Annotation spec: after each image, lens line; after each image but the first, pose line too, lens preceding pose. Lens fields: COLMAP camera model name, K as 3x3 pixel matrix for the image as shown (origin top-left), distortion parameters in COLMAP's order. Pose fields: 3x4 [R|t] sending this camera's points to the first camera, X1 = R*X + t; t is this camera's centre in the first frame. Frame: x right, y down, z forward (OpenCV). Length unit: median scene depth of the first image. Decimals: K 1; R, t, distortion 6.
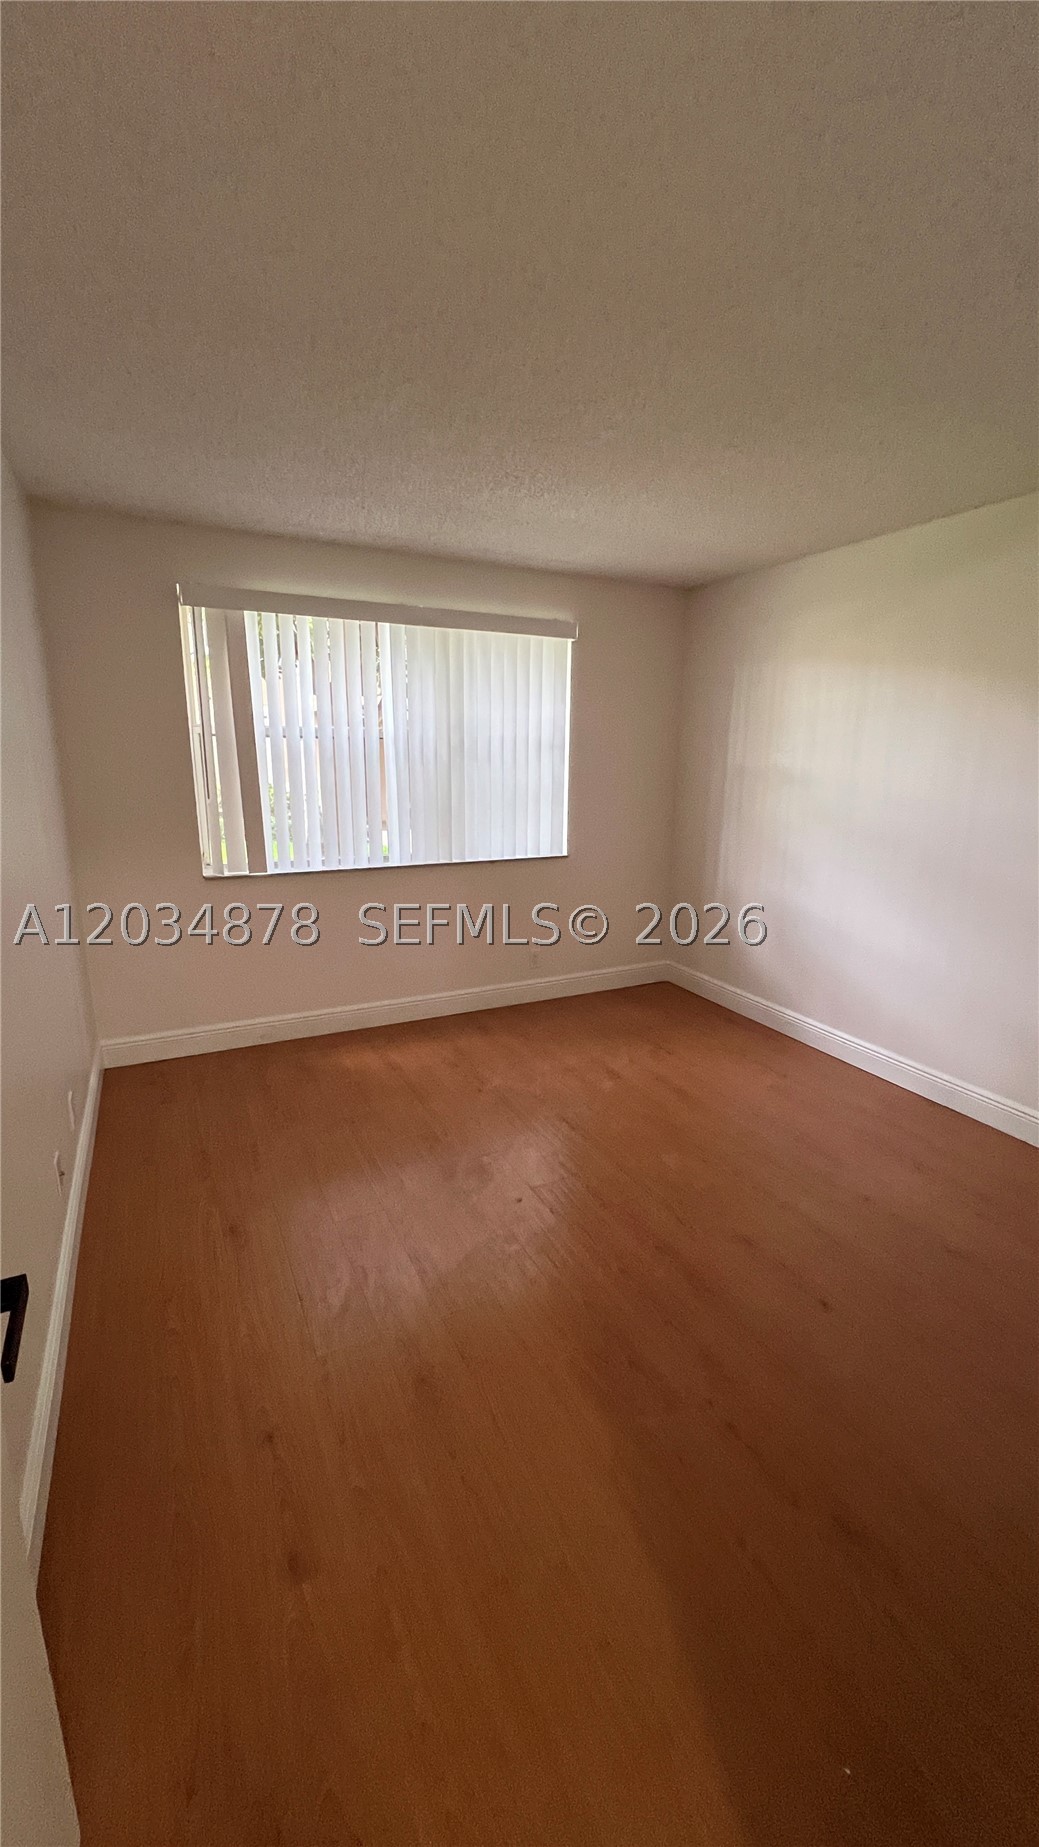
lens RADIAL K [[741.5, 0, 517.7], [0, 741.5, 929.6], [0, 0, 1]] dist [-0.001644, -0.000100]
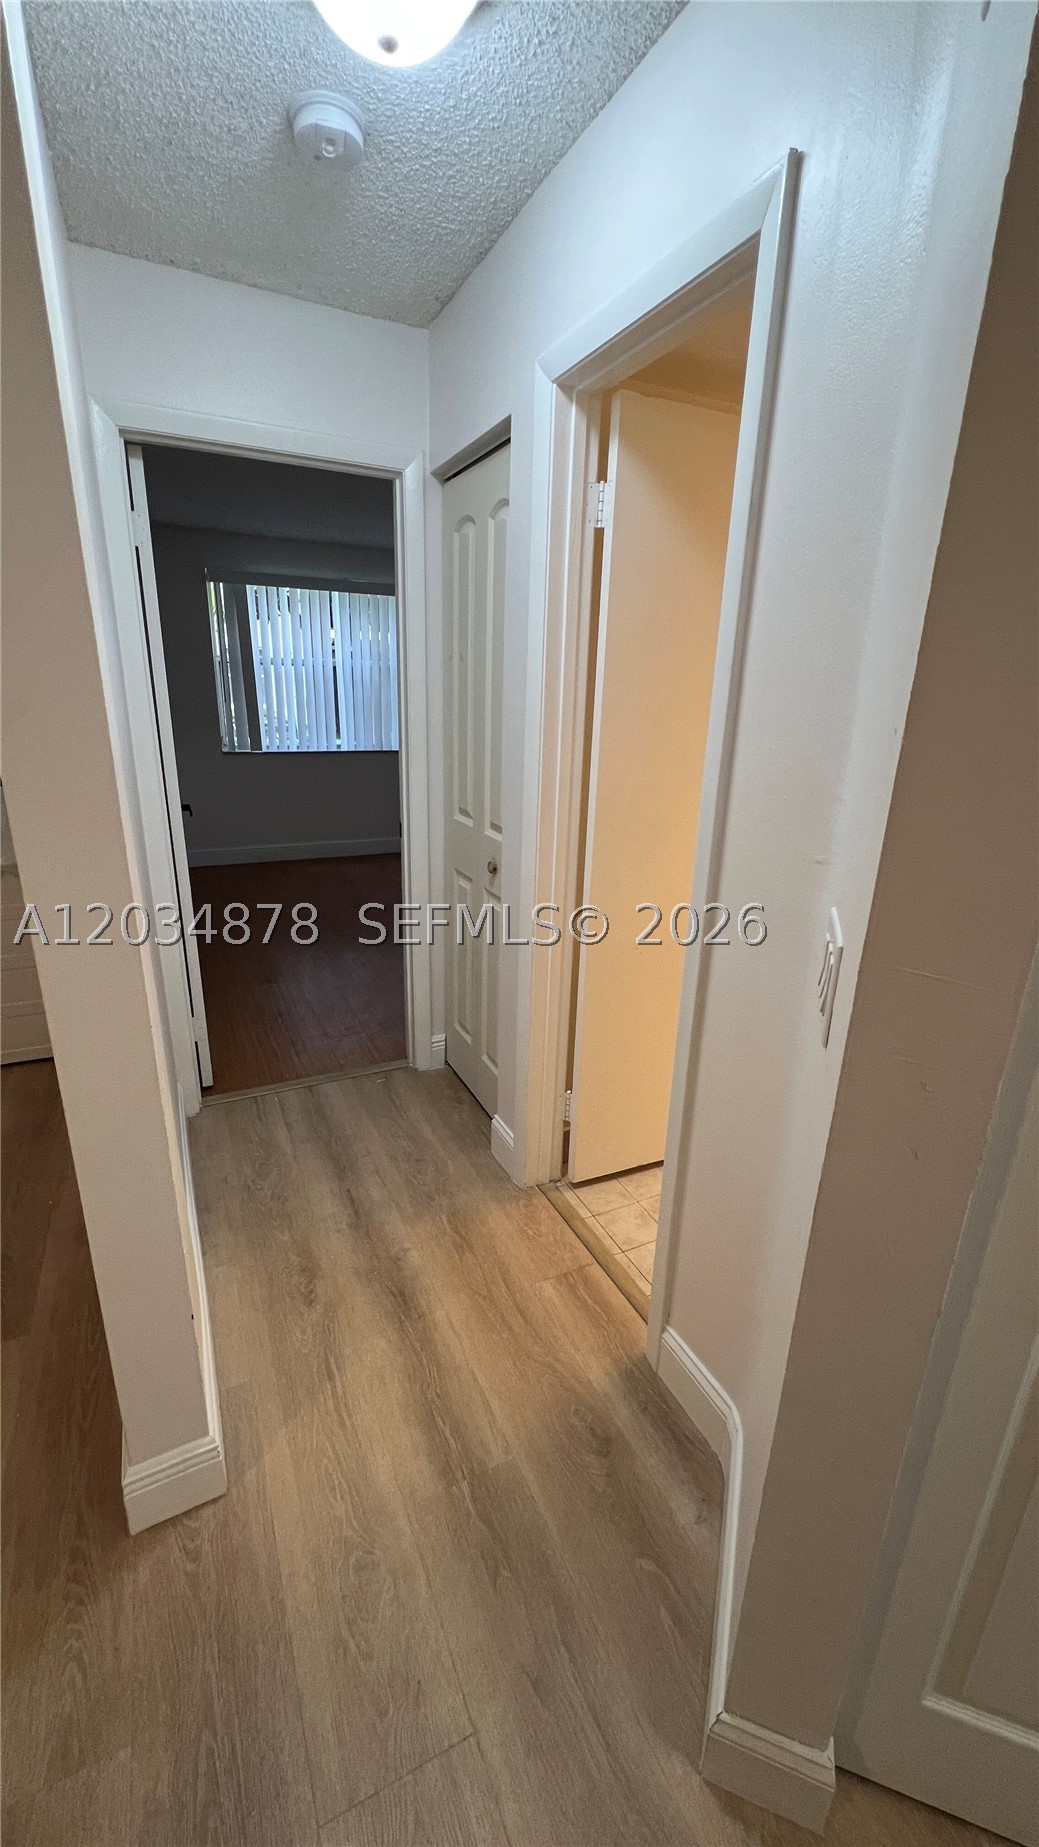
lens RADIAL K [[741.5, 0, 517.5], [0, 741.5, 927.6], [0, 0, 1]] dist [-0.001644, -0.000100]
pose [[0.999714, 0.023063, 0.006248, 0.250681], [-0.023560, 0.995032, 0.096730, 0.158236], [-0.003986, -0.096850, 0.995291, -0.747607]]
